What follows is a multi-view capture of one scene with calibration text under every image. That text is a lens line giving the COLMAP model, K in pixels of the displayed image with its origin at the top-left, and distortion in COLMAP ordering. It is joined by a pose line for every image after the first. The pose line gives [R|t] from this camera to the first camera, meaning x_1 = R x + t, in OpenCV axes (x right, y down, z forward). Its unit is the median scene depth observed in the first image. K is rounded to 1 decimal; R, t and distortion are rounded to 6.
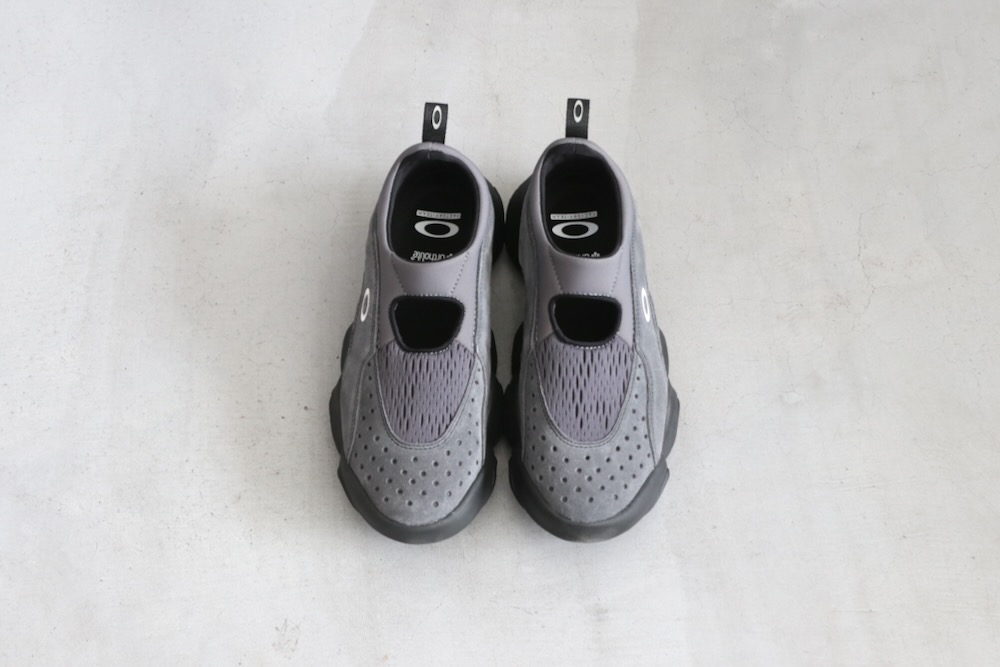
lens RADIAL K [[1414.1, 0, 500.0], [0, 1414.1, 333.5], [0, 0, 1]] dist [-0.139726, 0.022800]
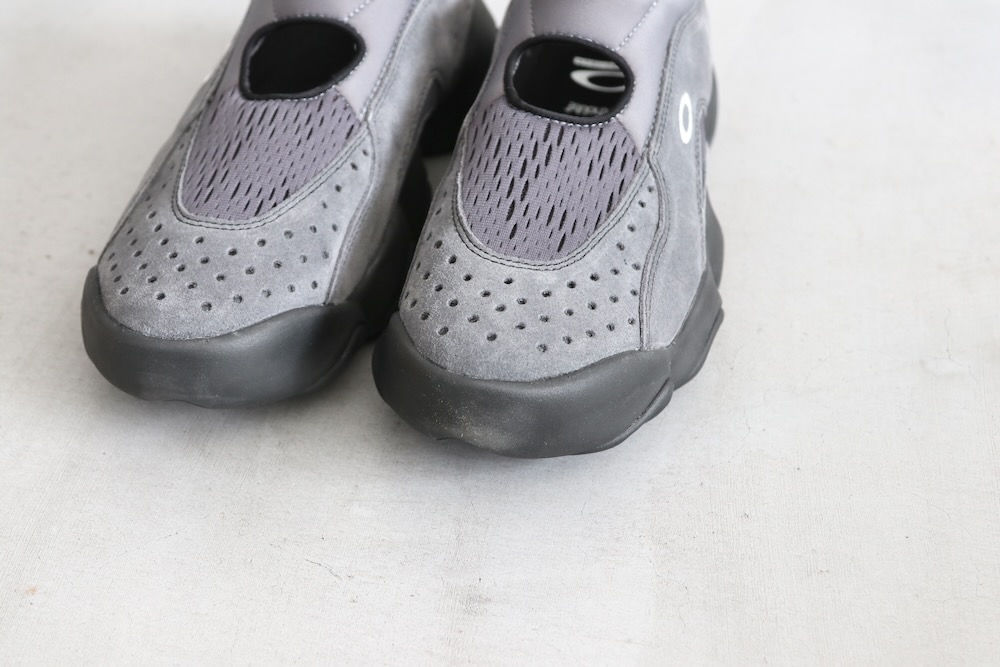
lens RADIAL K [[1678.4, 0, 495.9], [0, 1678.4, 307.8], [0, 0, 1]] dist [-0.017843, -0.030434]
pose [[0.970268, 0.155879, -0.185154, 0.168951], [-0.216733, 0.900088, -0.377980, 0.322802], [0.107736, 0.406871, 0.907110, 0.429056]]
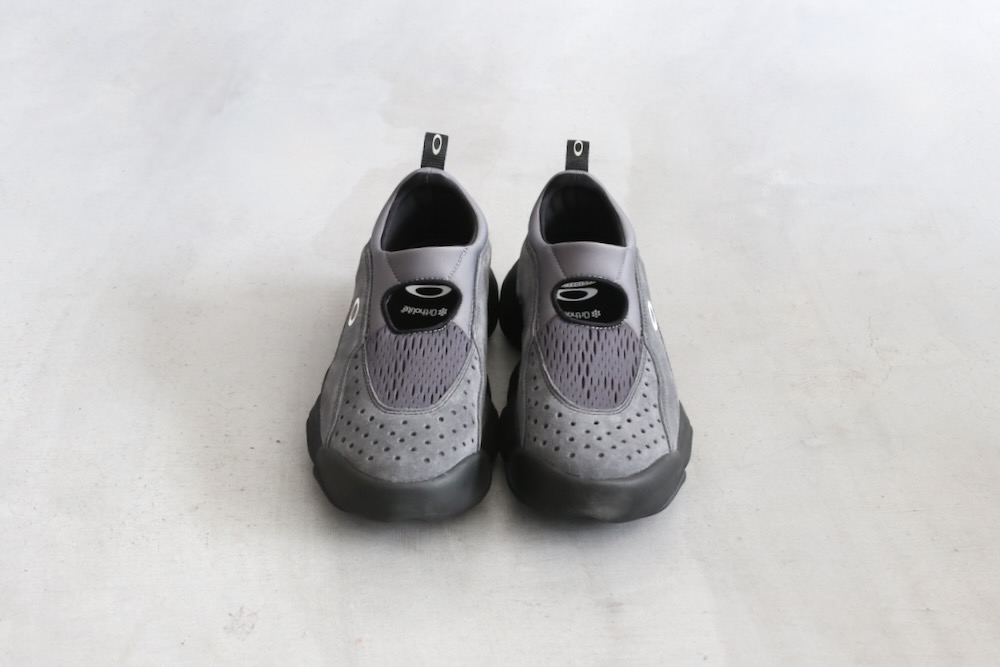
lens RADIAL K [[1558.9, 0, 500.0], [0, 1558.9, 333.5], [0, 0, 1]] dist [-0.126337, 0.101444]
pose [[0.999163, 0.028500, 0.029354, -0.029427], [-0.011177, 0.880324, -0.474241, 0.496427], [-0.039357, 0.473516, 0.879905, 0.096146]]
